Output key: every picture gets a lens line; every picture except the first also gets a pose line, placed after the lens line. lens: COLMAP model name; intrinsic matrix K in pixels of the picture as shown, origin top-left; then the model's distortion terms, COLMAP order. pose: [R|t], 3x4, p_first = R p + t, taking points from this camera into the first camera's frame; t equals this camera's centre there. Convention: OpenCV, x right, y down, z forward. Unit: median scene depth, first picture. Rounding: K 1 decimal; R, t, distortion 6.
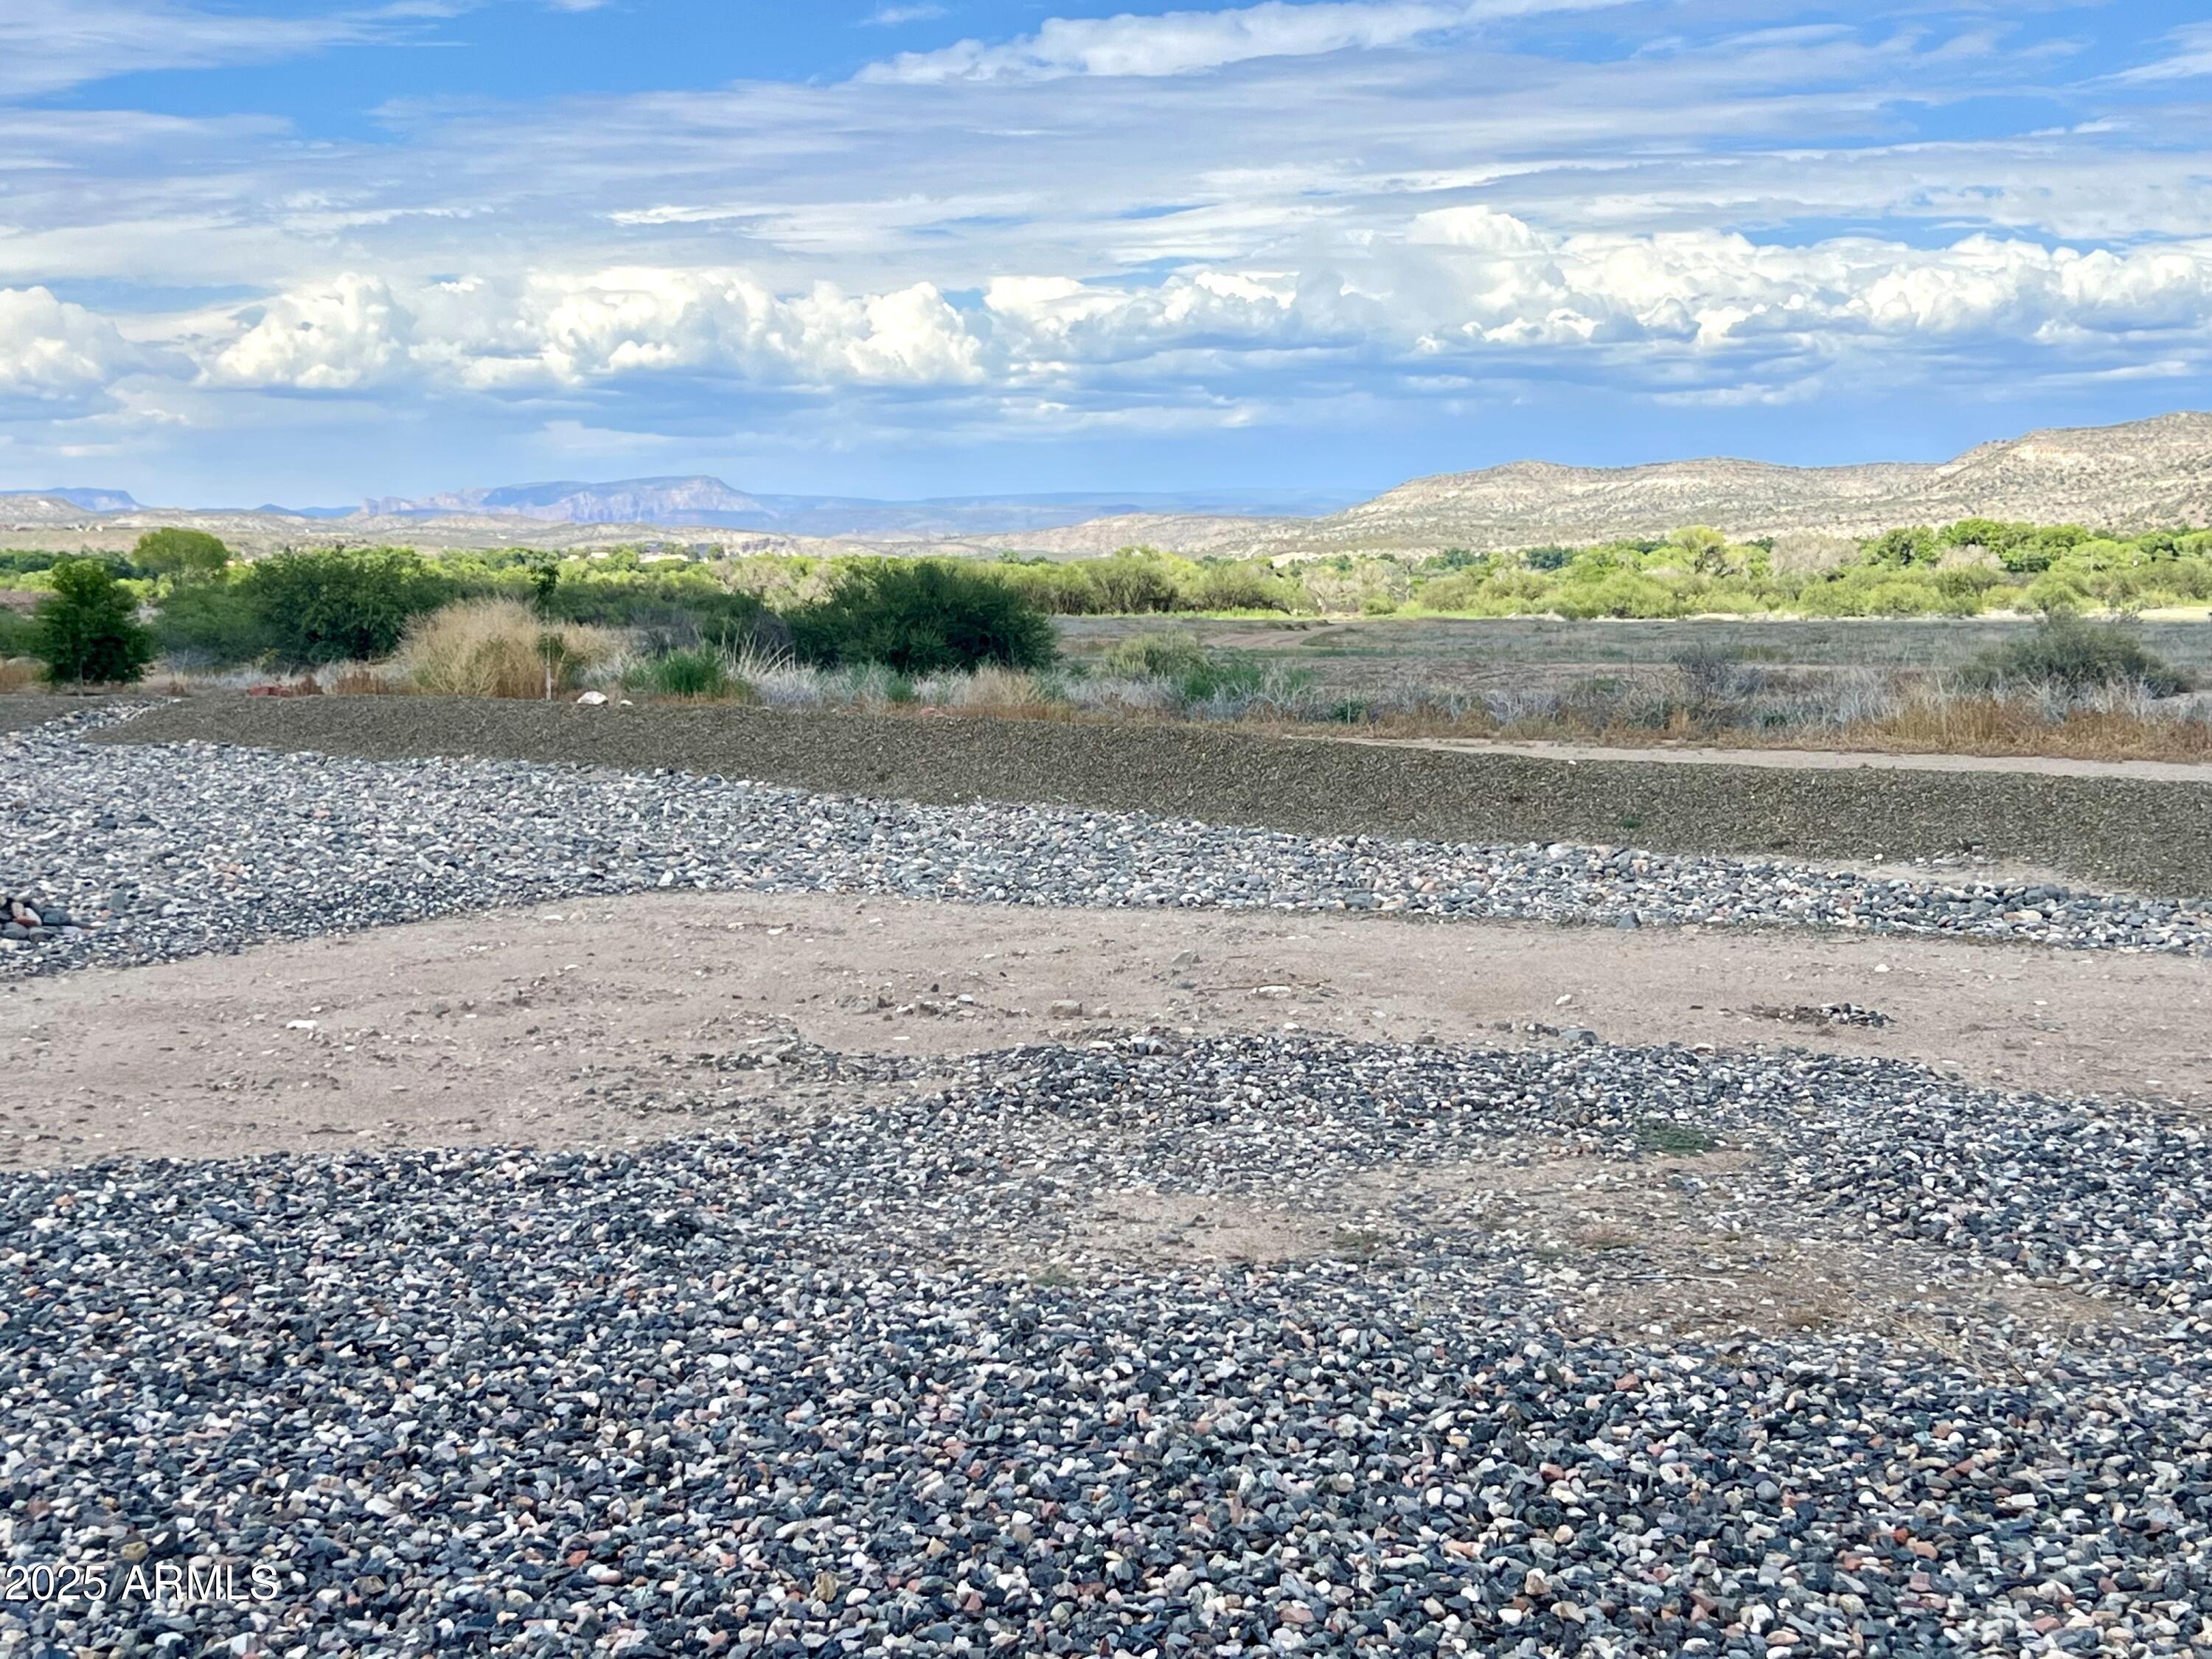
lens RADIAL K [[2974.2, 0, 1032.1], [0, 2974.2, 988.1], [0, 0, 1]] dist [0.071577, 0.000000]
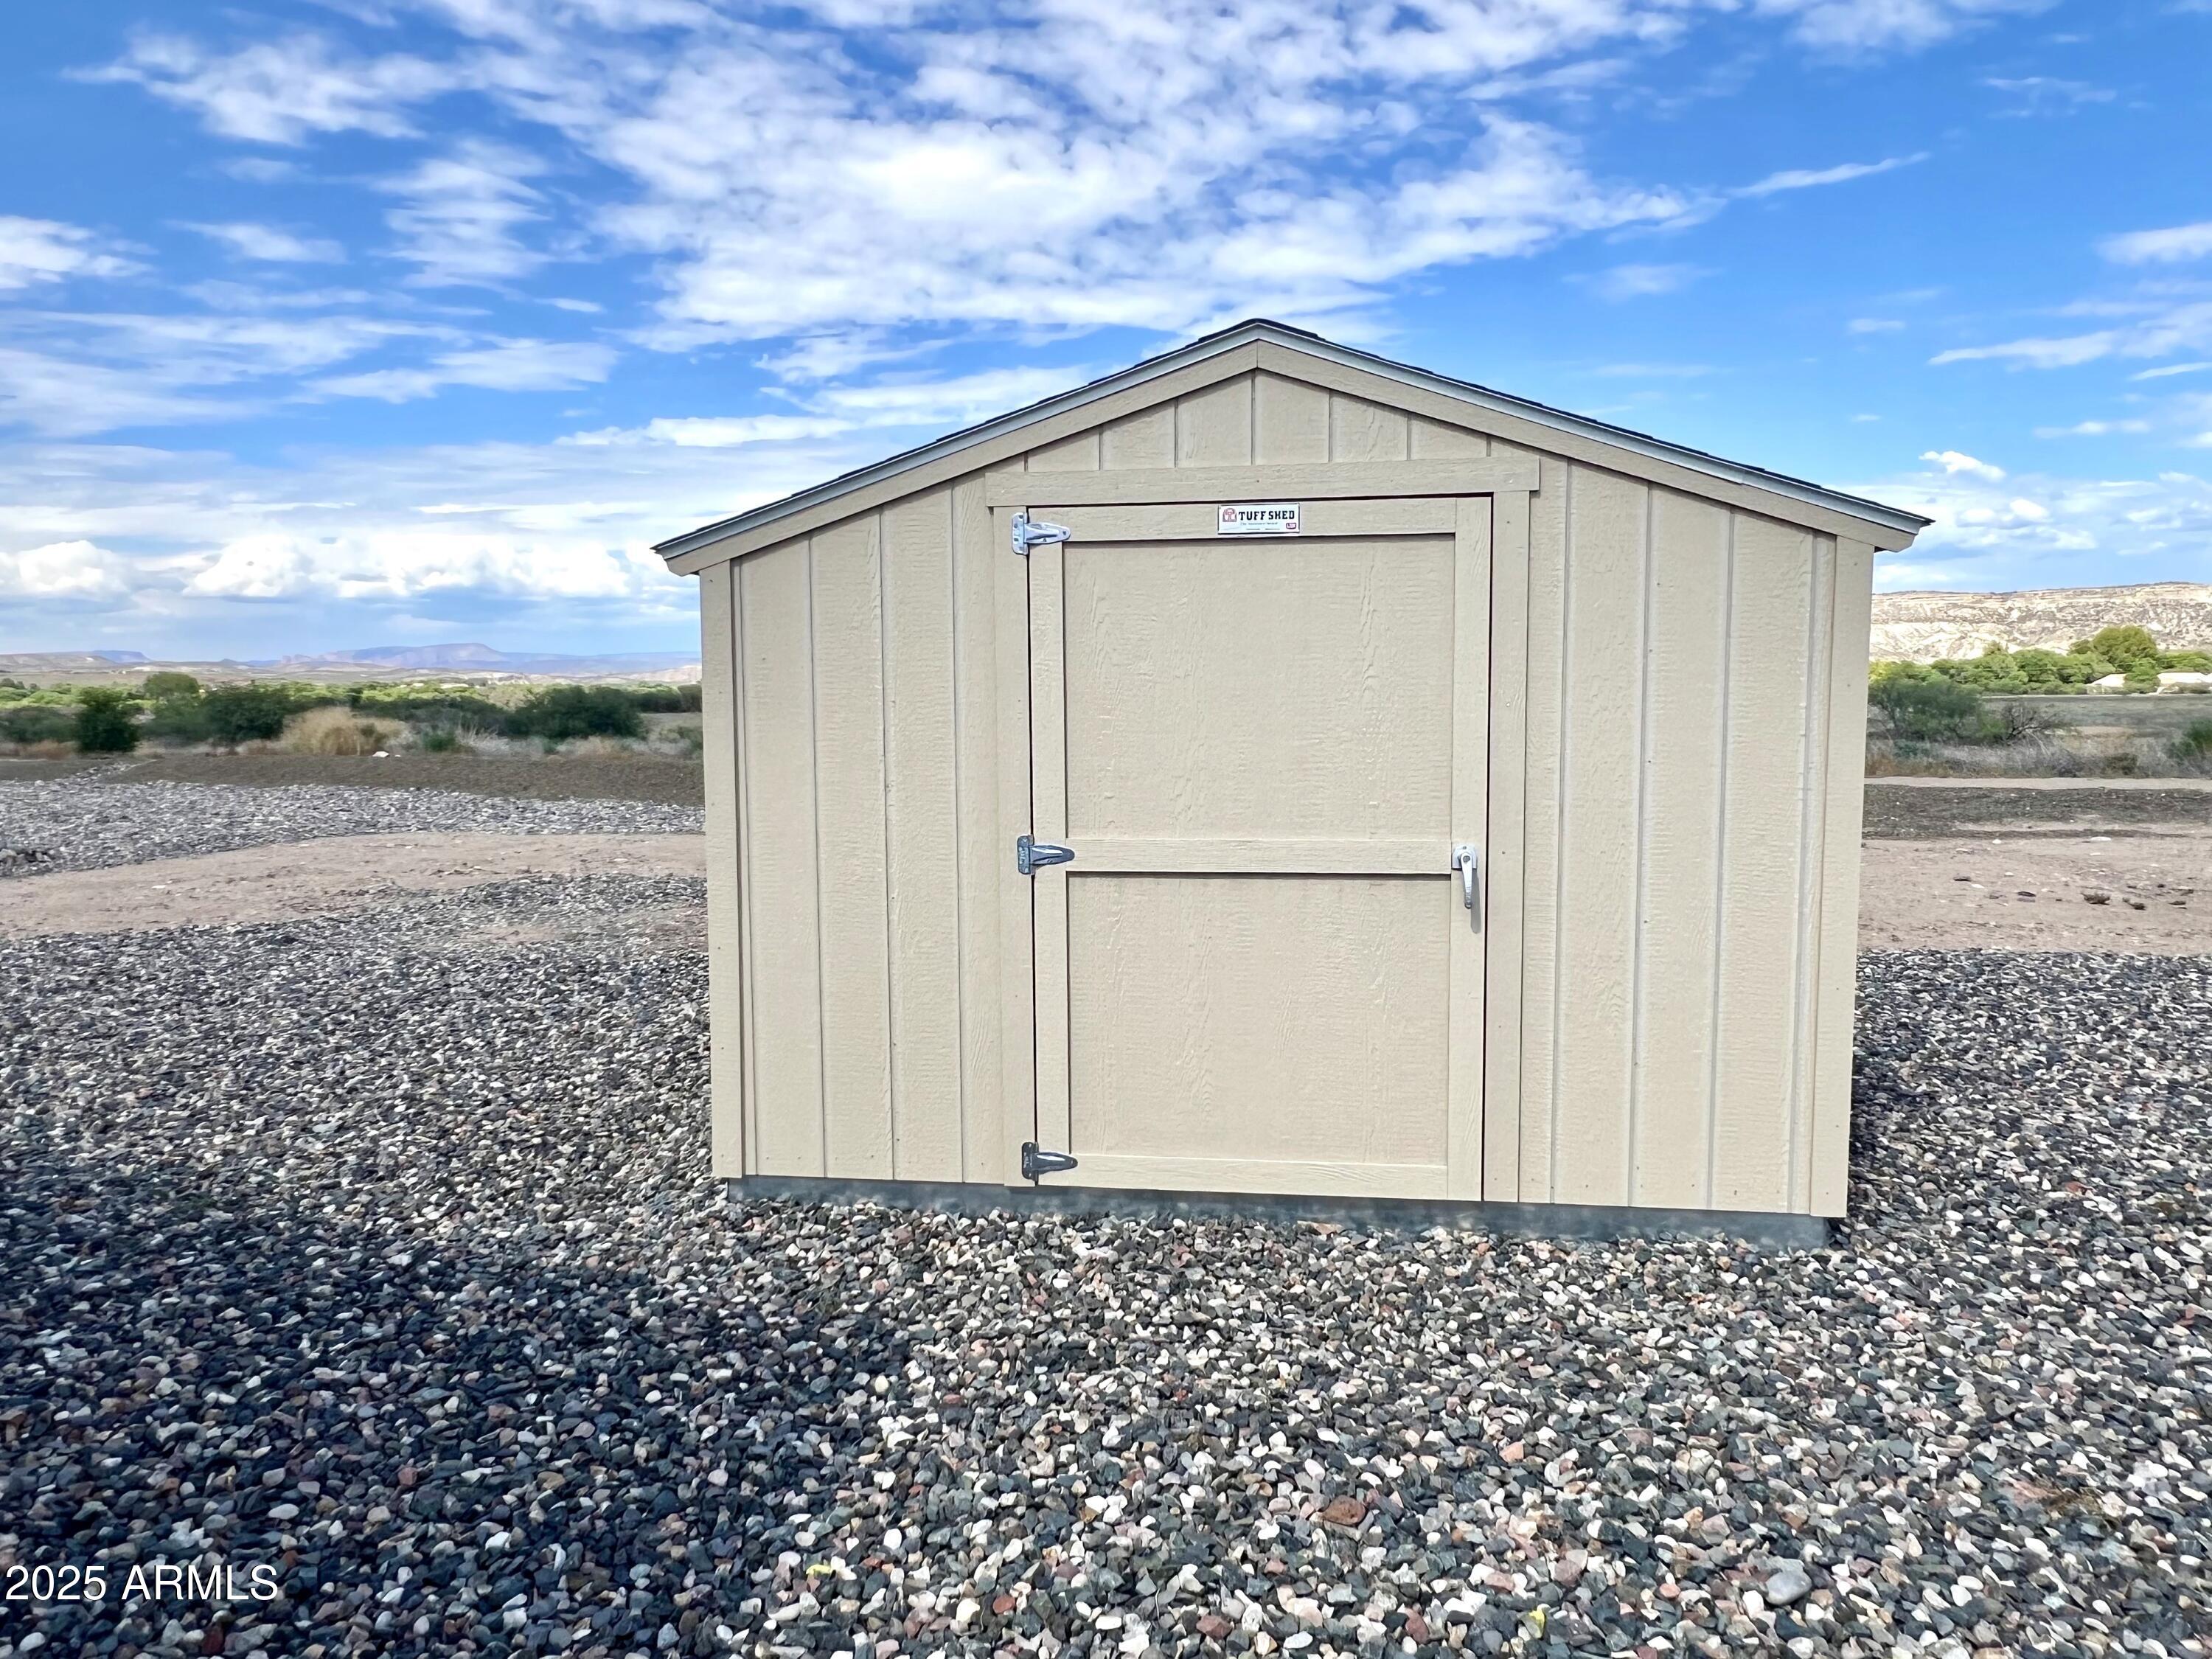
lens RADIAL K [[1466.1, 0, 1063.9], [0, 1466.1, 863.0], [0, 0, 1]] dist [-0.000944, -0.004153]
pose [[0.964506, -0.036128, 0.261579, 0.083416], [0.041837, 0.998992, -0.016285, 0.026202], [-0.260727, 0.026650, 0.965045, -0.165688]]
